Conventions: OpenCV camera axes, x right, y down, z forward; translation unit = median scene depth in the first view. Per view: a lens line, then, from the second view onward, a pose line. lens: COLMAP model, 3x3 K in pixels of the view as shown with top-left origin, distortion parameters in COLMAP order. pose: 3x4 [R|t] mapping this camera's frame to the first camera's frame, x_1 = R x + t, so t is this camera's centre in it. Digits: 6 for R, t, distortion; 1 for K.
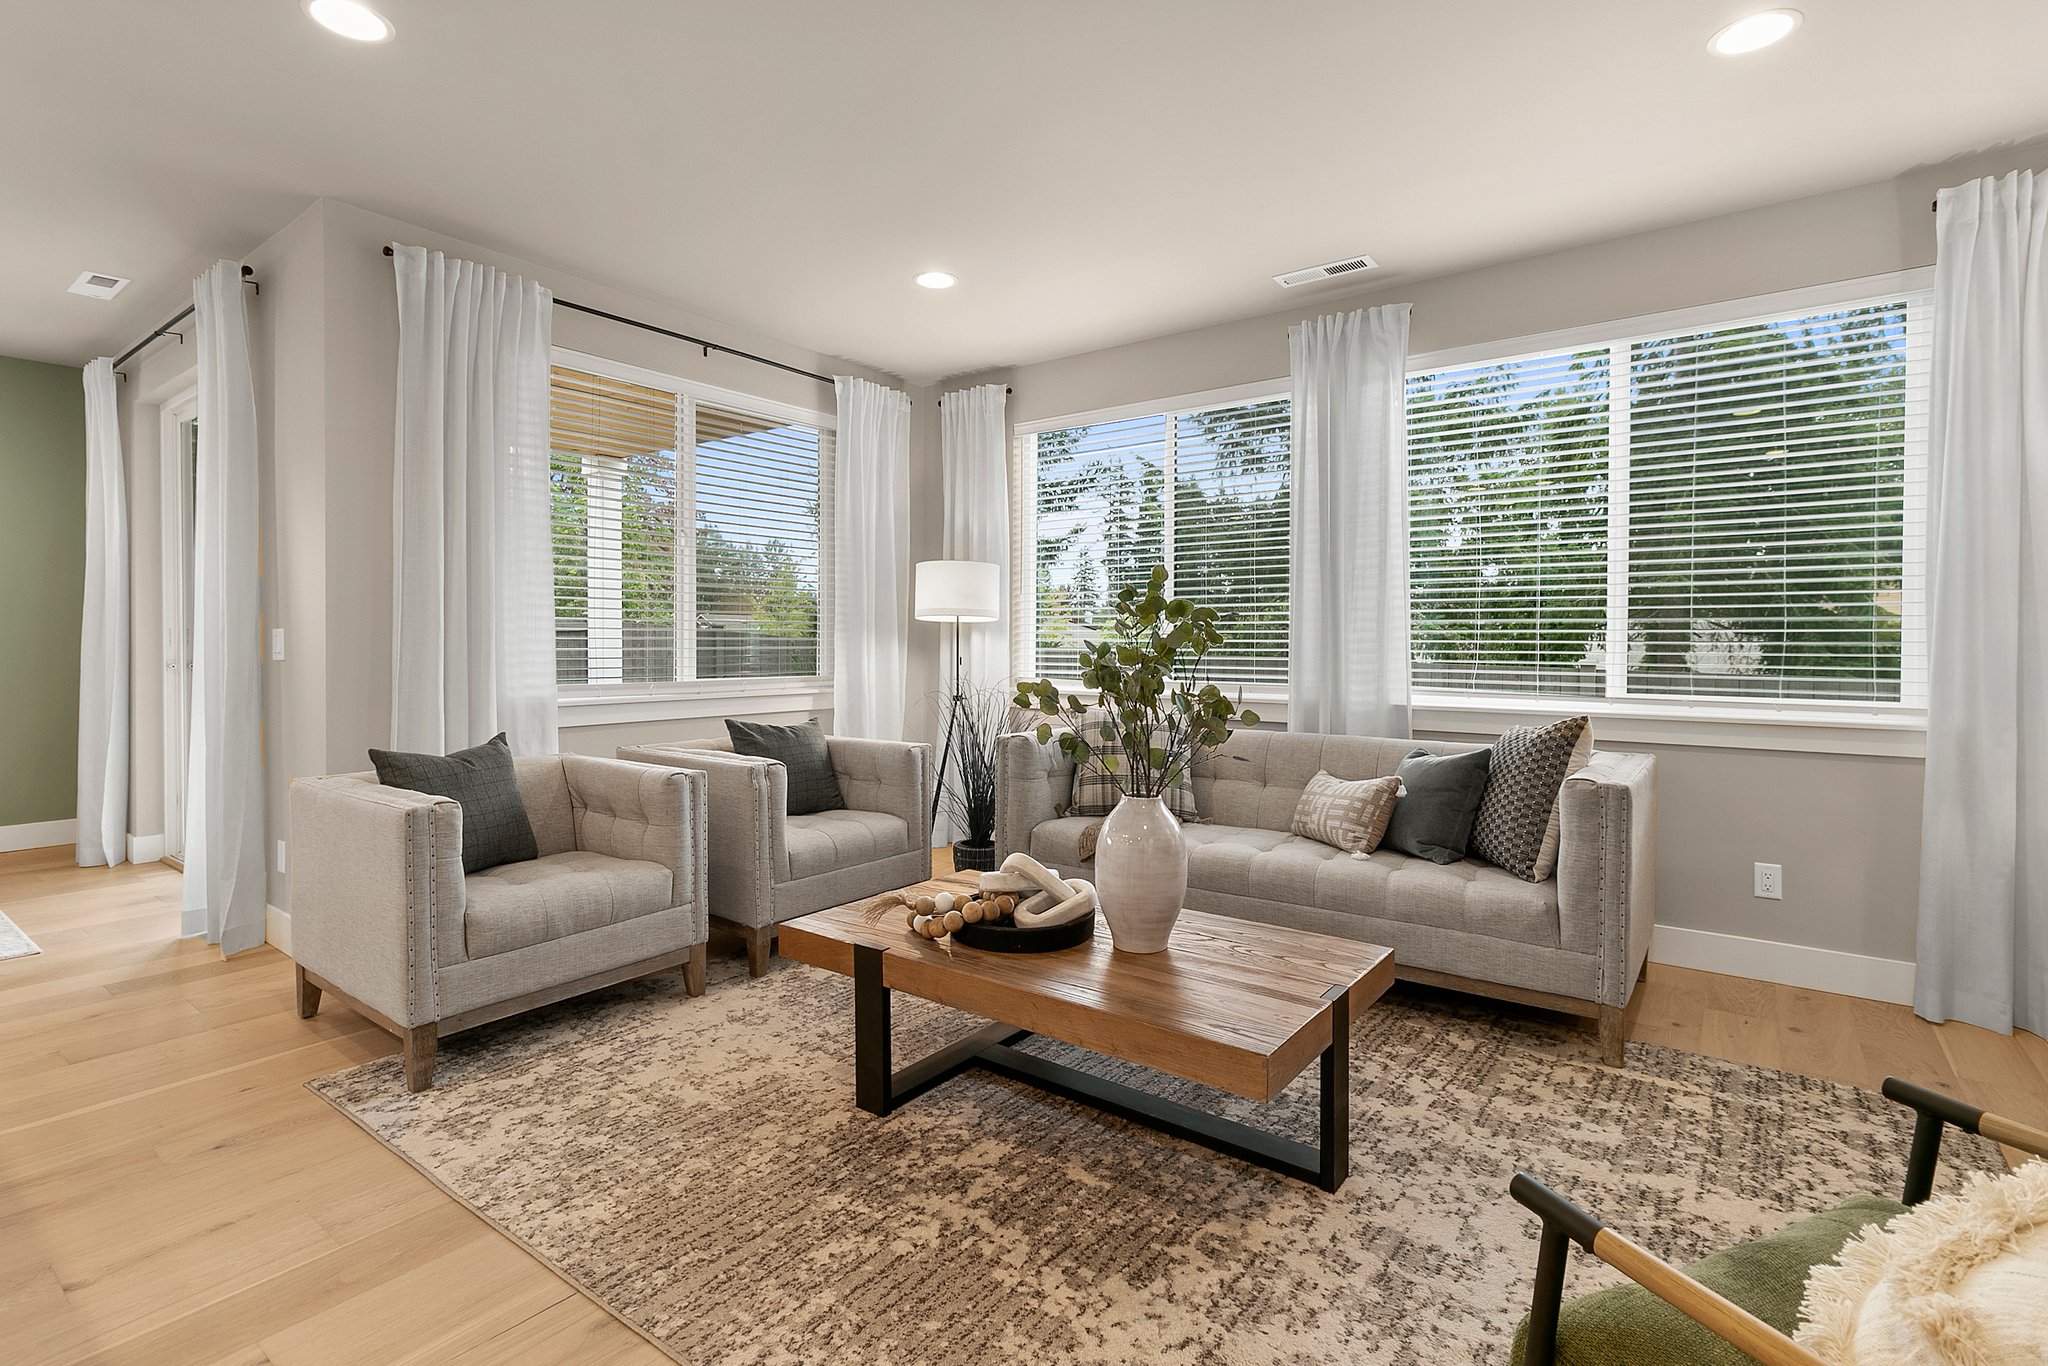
lens RADIAL K [[957.8, 0, 1025.3], [0, 957.8, 665.6], [0, 0, 1]] dist [0.001048, 0.000440]
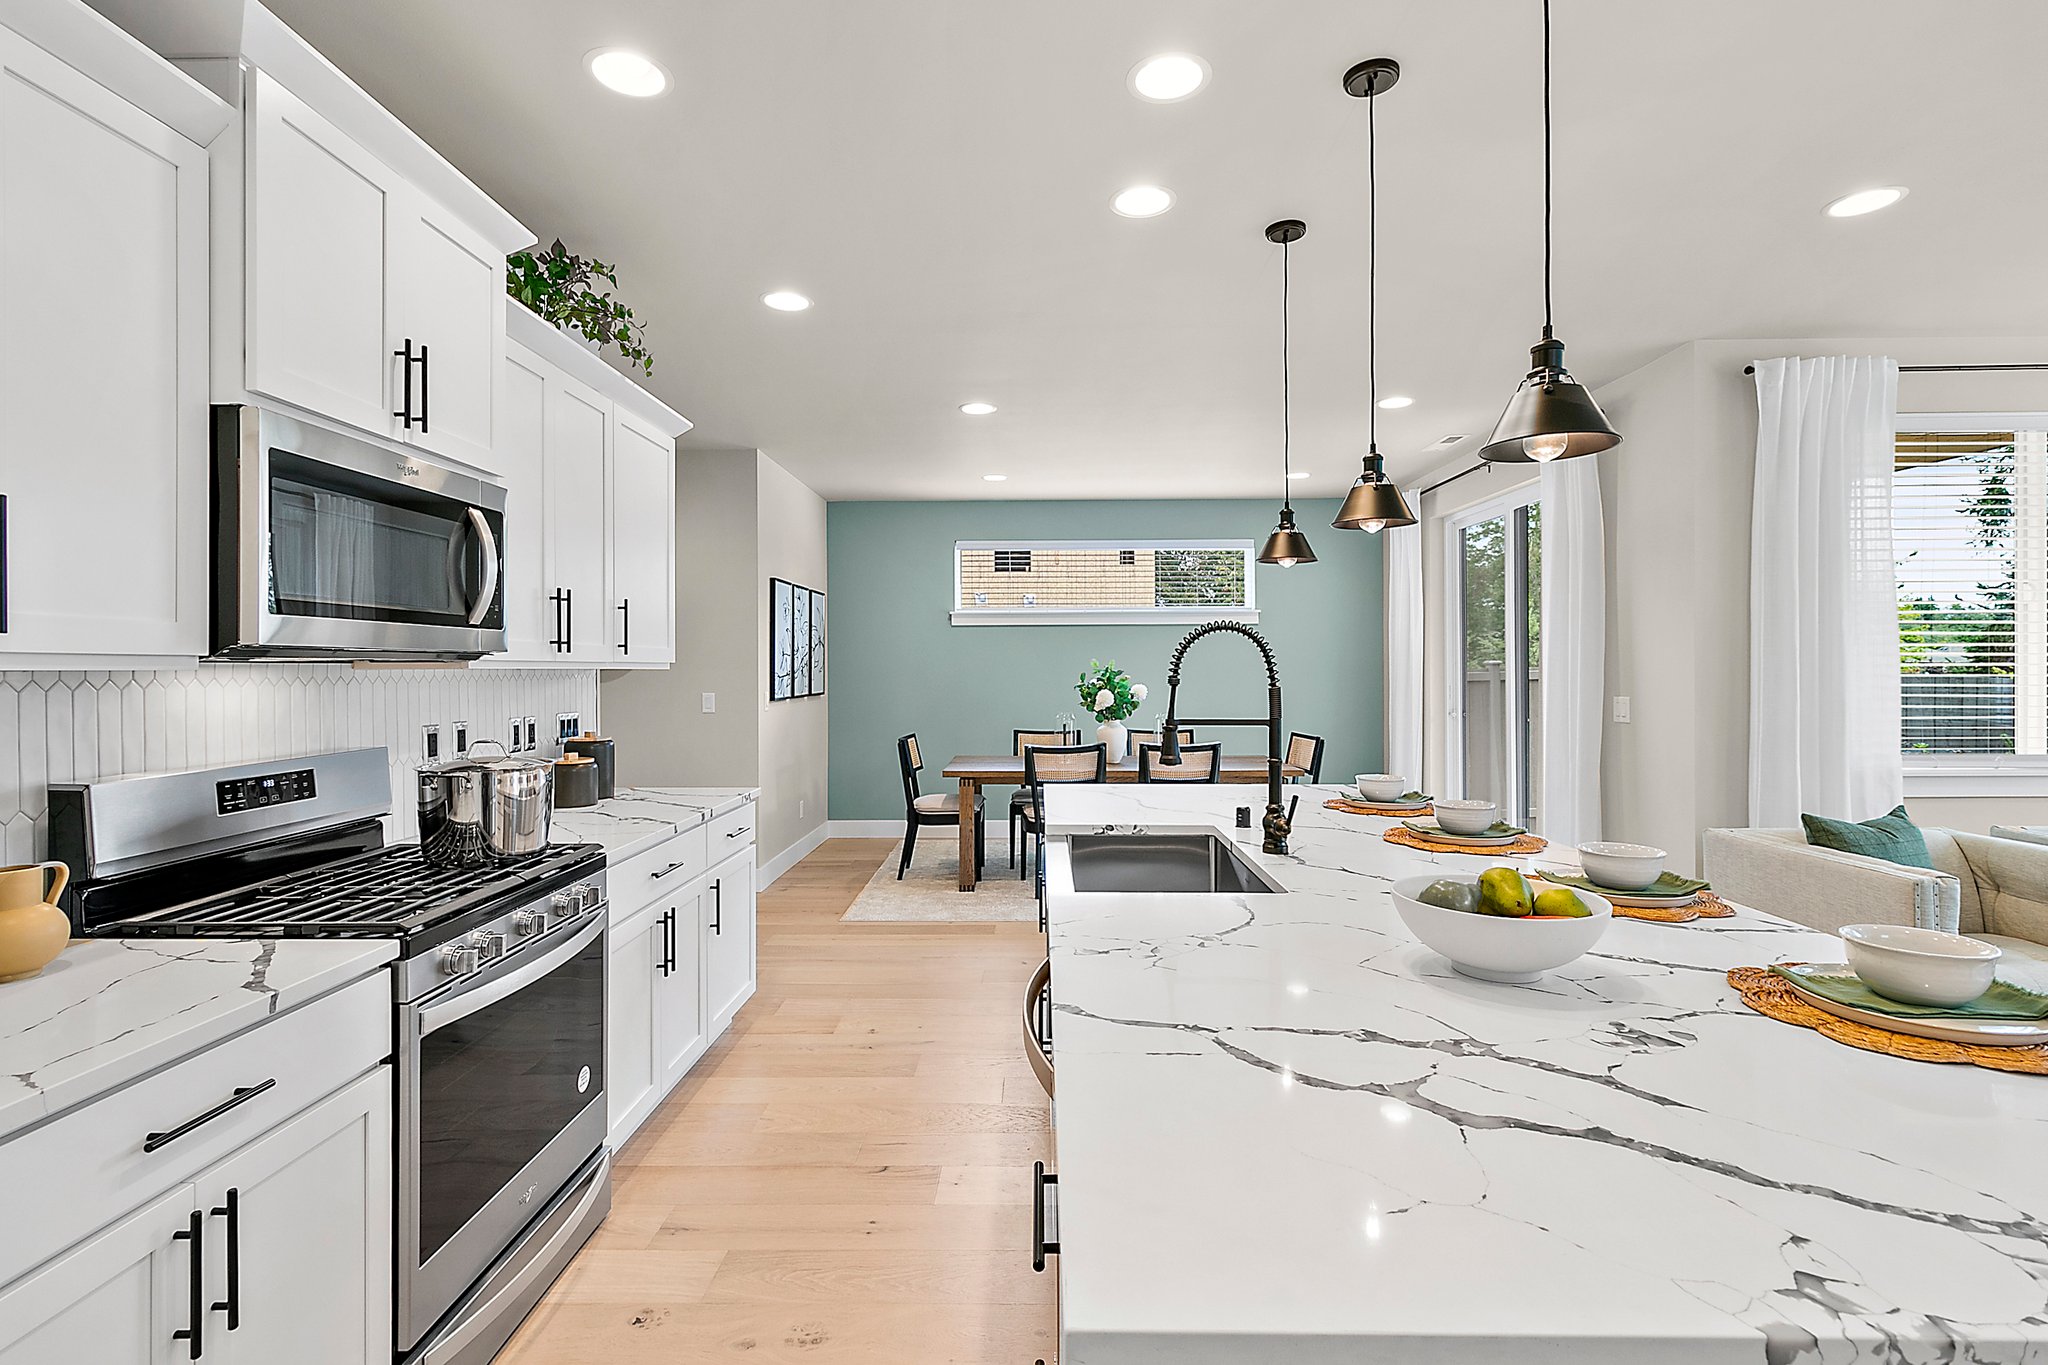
lens RADIAL K [[957.8, 0, 1025.3], [0, 957.8, 665.1], [0, 0, 1]] dist [0.001048, 0.000440]
pose [[0.585104, -0.010015, -0.810897, -0.255905], [-0.012634, 0.999690, -0.021463, -0.046204], [0.810860, 0.022802, 0.584796, -0.378005]]
